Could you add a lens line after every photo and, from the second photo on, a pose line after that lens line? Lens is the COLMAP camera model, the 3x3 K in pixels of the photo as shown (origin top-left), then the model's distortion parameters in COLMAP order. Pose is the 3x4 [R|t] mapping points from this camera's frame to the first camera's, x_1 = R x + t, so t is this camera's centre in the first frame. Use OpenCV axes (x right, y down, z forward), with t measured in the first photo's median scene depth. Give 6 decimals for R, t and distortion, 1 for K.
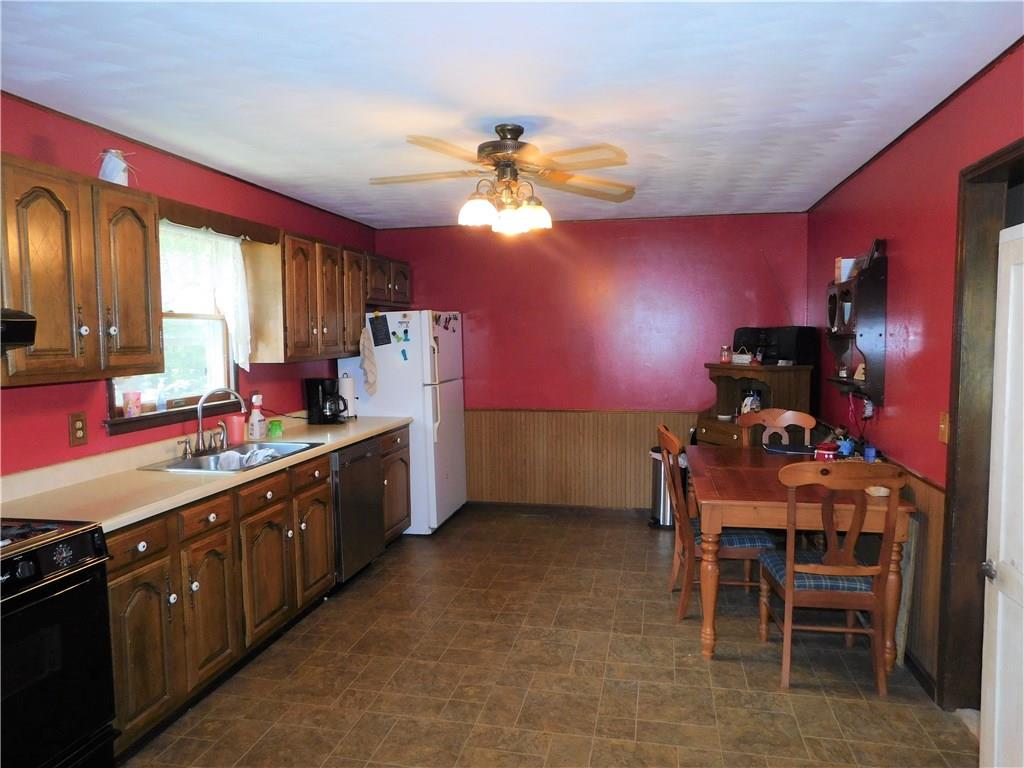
lens RADIAL K [[682.2, 0, 520.1], [0, 682.2, 383.6], [0, 0, 1]] dist [-0.042606, 0.003227]
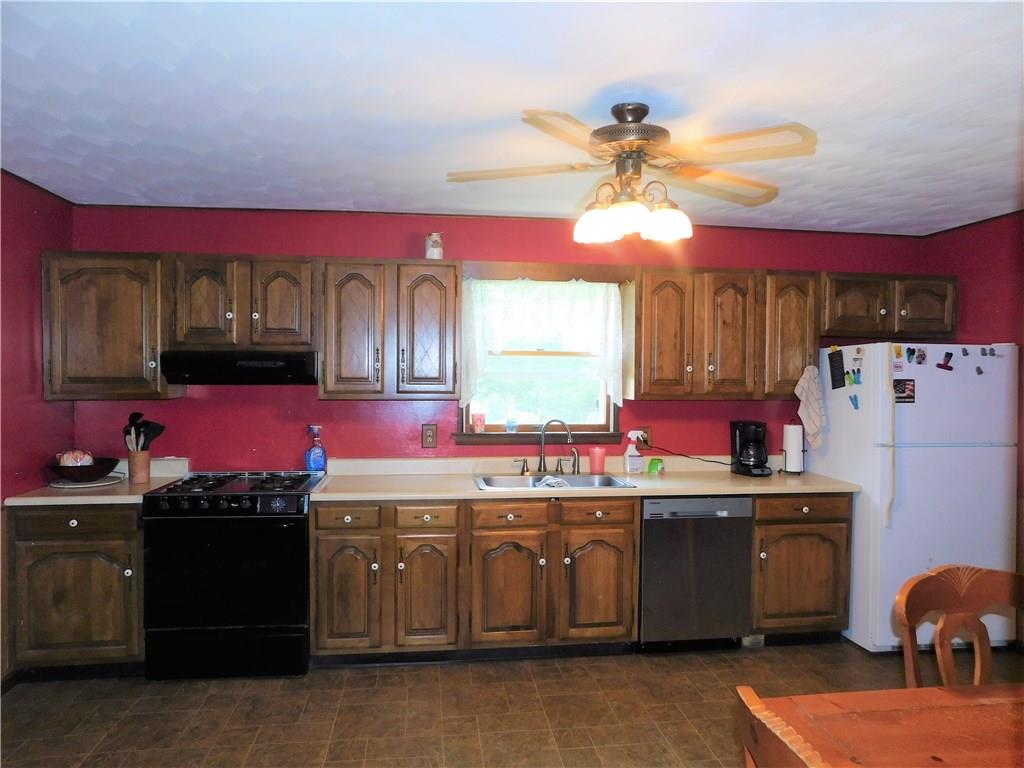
lens RADIAL K [[682.2, 0, 520.1], [0, 682.2, 383.6], [0, 0, 1]] dist [-0.042606, 0.003227]
pose [[0.323130, 0.030008, -0.945879, 0.543964], [-0.080849, 0.996718, 0.004001, -0.045703], [0.942895, 0.075180, 0.324495, 0.523175]]
